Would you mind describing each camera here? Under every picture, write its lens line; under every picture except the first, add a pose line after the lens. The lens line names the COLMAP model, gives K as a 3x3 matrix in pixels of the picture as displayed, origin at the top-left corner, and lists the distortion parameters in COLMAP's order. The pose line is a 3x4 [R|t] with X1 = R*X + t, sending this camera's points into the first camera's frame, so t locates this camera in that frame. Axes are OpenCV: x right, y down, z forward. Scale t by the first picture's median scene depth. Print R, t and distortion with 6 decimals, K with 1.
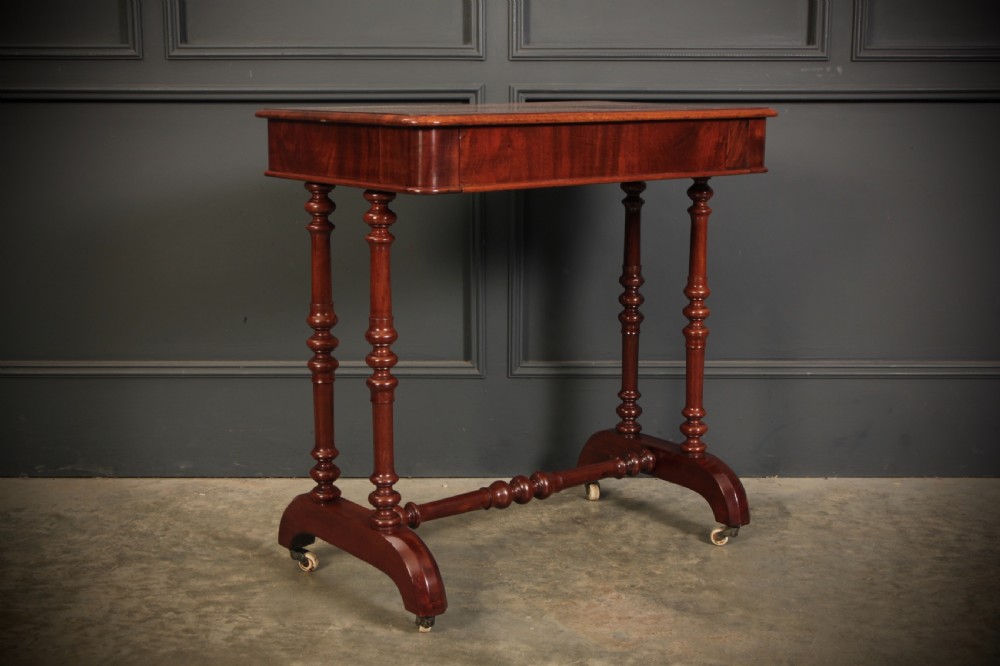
lens RADIAL K [[1769.7, 0, 495.1], [0, 1769.7, 293.8], [0, 0, 1]] dist [0.023902, 0.000000]
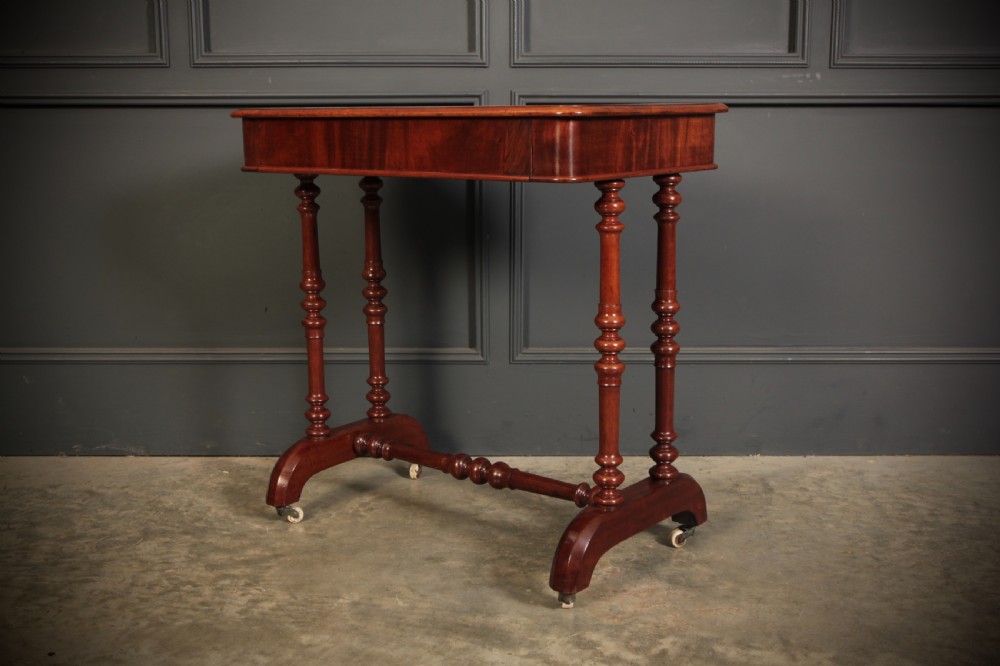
lens RADIAL K [[1491.1, 0, 499.7], [0, 1491.1, 304.4], [0, 0, 1]] dist [-0.011926, 0.000000]
pose [[0.999995, -0.000953, -0.002980, 0.004274], [0.000972, 0.999978, 0.006503, 0.006541], [0.002973, -0.006506, 0.999974, 0.108056]]
